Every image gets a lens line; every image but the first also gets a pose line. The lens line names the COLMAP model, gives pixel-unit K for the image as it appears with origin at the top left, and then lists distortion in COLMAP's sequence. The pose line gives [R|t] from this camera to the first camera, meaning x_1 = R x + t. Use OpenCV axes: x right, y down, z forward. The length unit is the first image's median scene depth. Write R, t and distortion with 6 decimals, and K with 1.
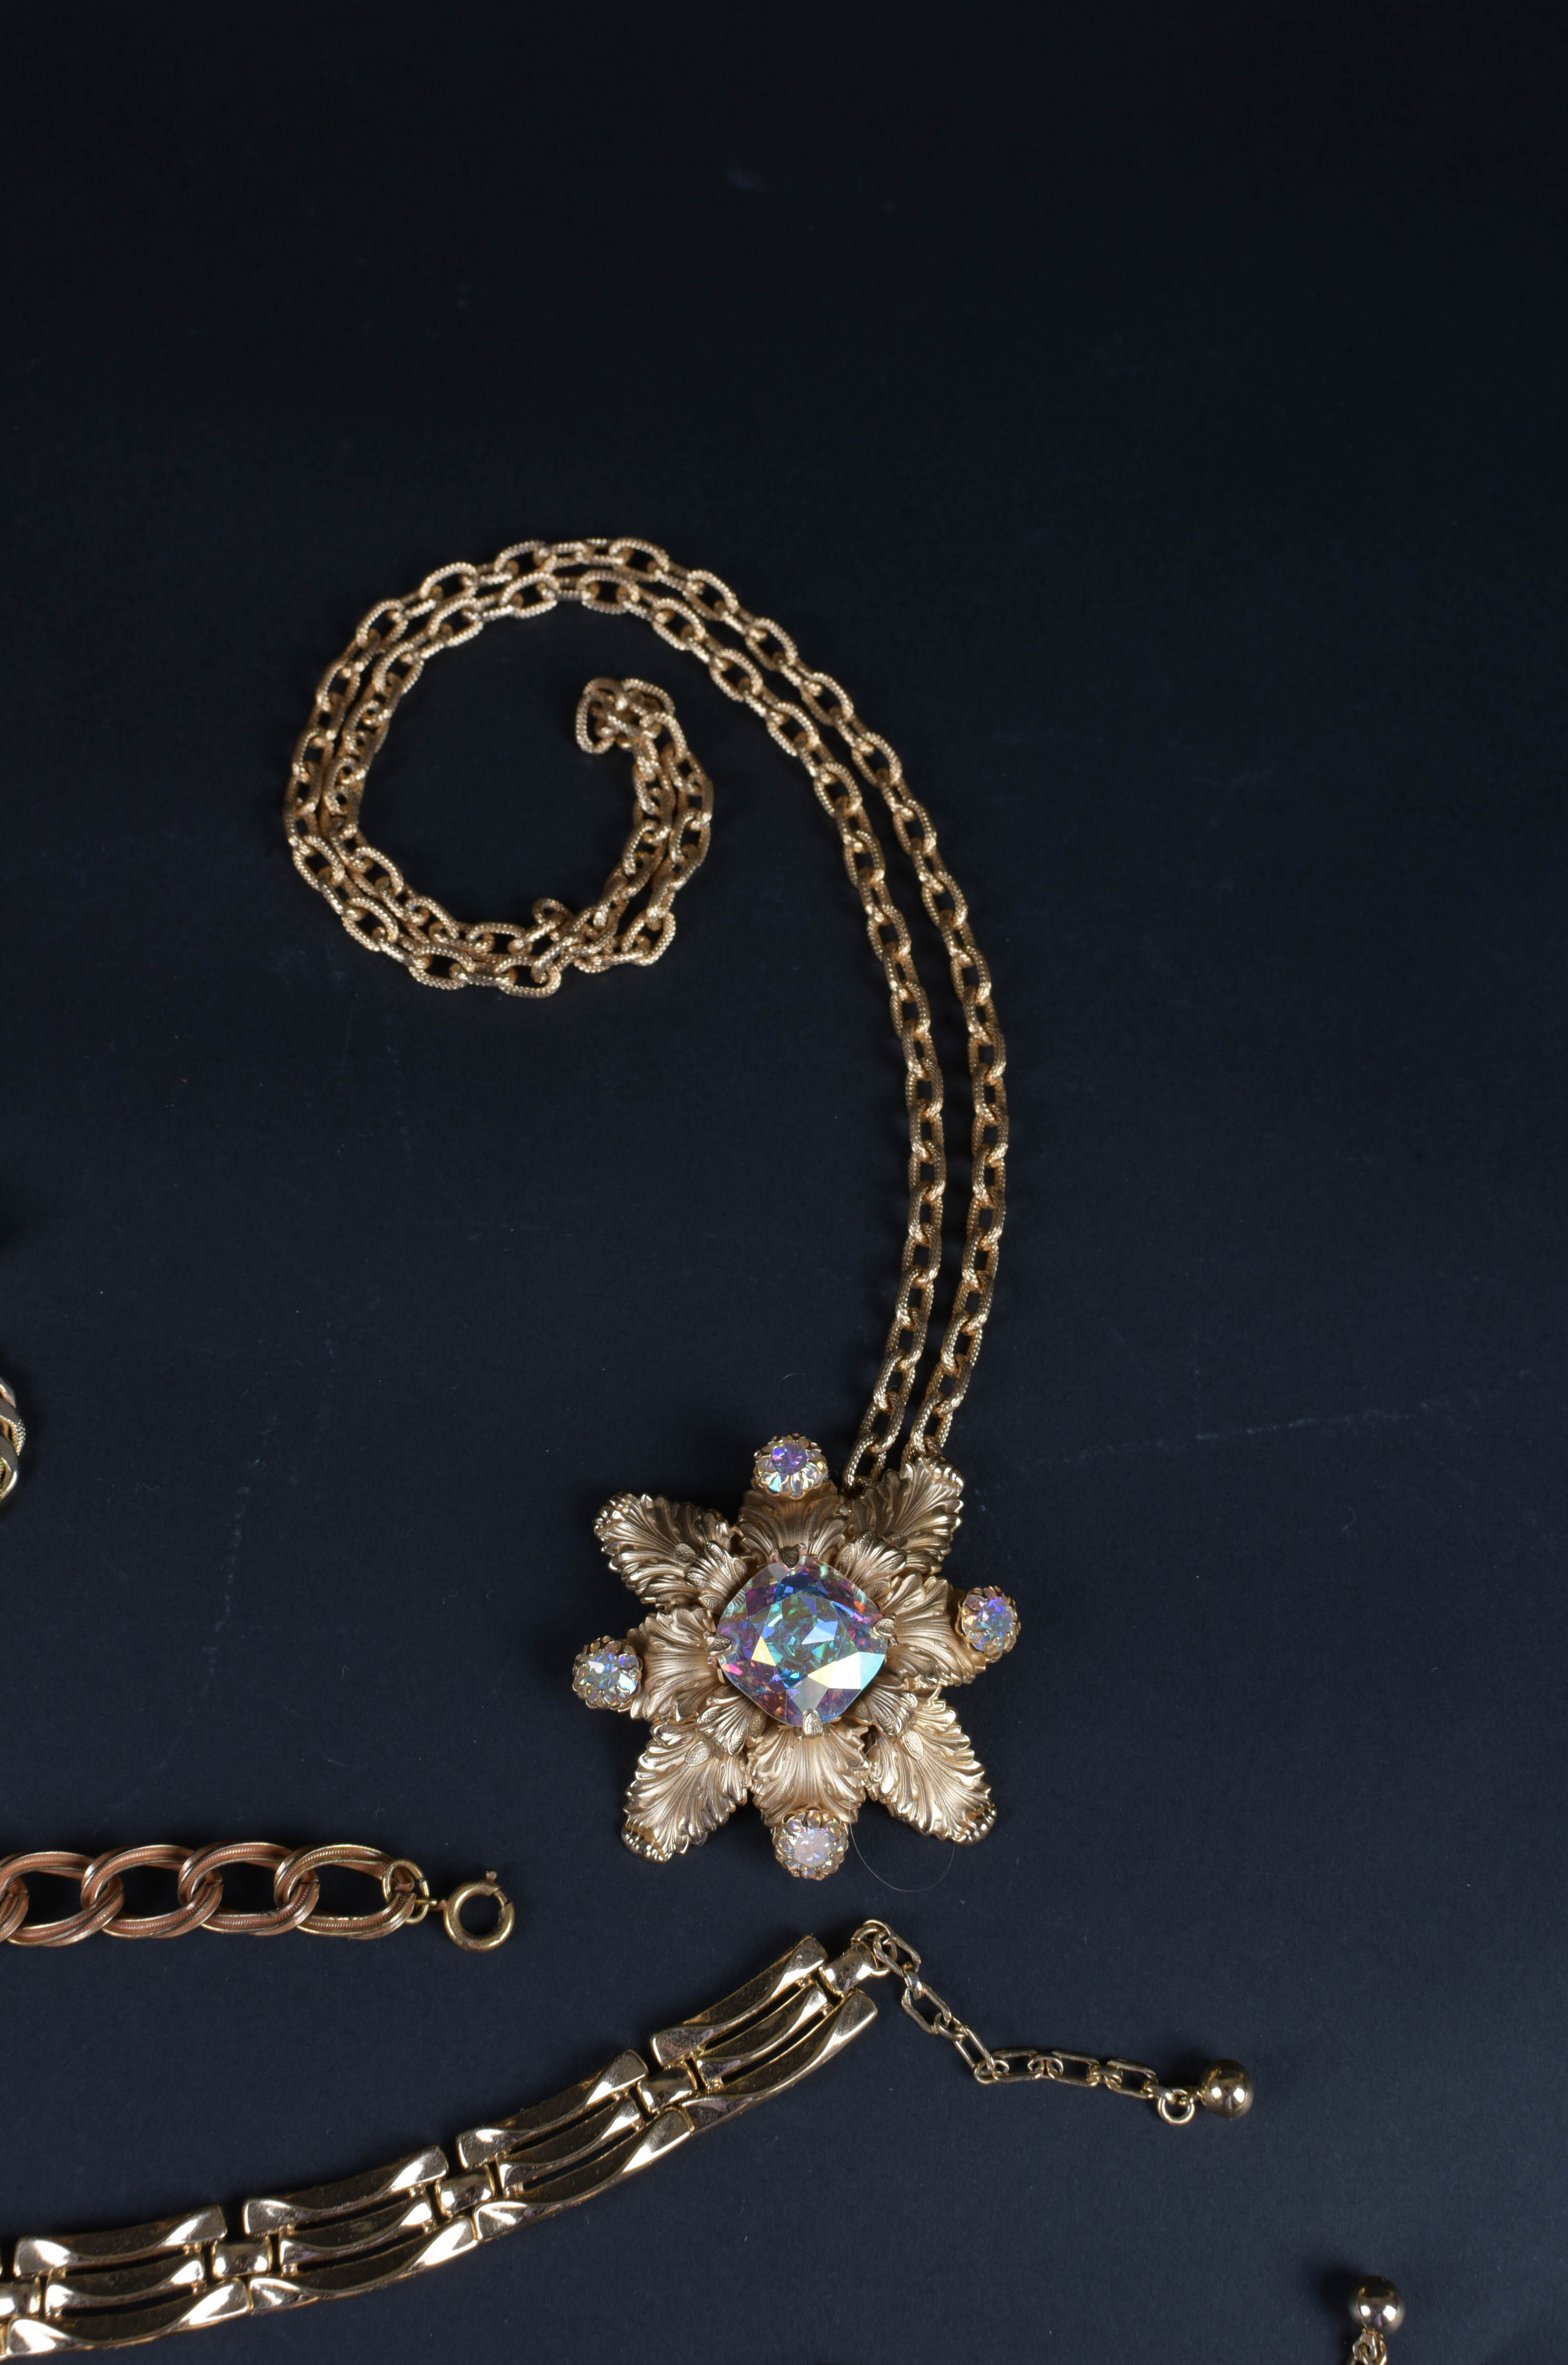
lens RADIAL K [[2900.5, 0, 783.0], [0, 2900.5, 1151.2], [0, 0, 1]] dist [0.020640, 0.071437]
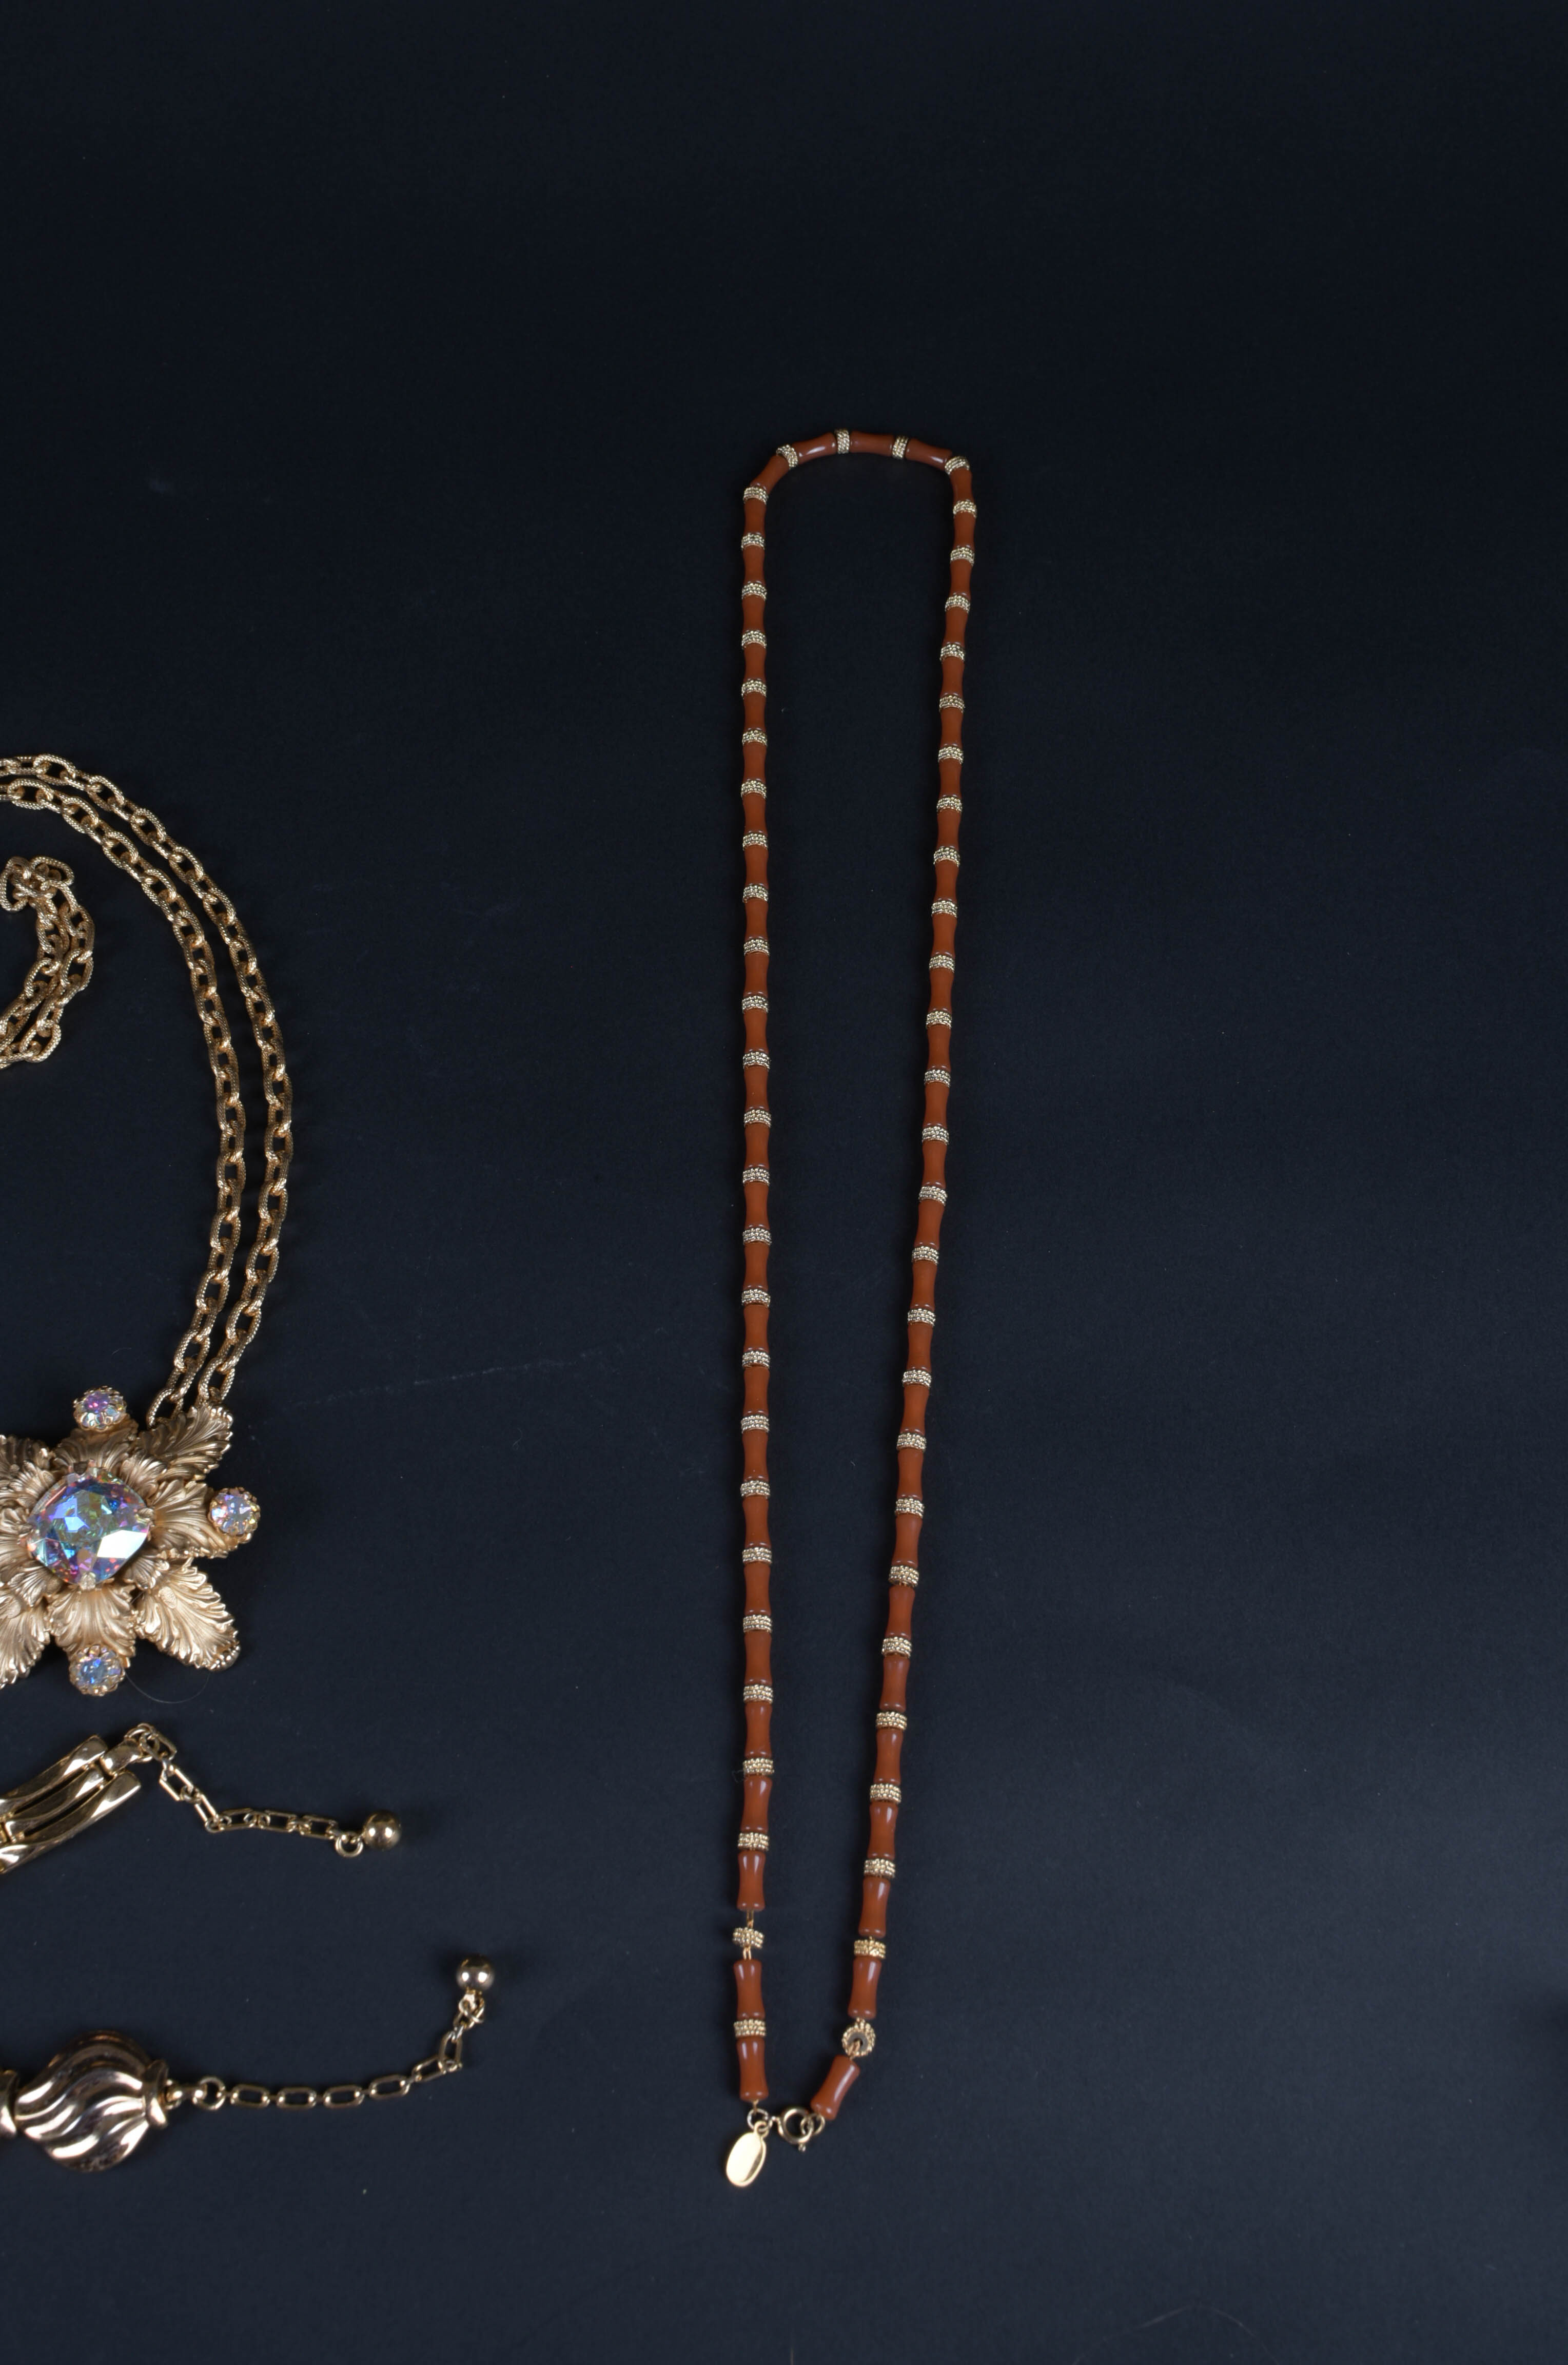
lens RADIAL K [[2831.7, 0, 769.4], [0, 2831.7, 1176.3], [0, 0, 1]] dist [0.024233, 0.034639]
pose [[0.998588, -0.040267, -0.034647, 0.363506], [0.038485, 0.997974, -0.050660, 0.075438], [0.036617, 0.049255, 0.998115, -0.345772]]
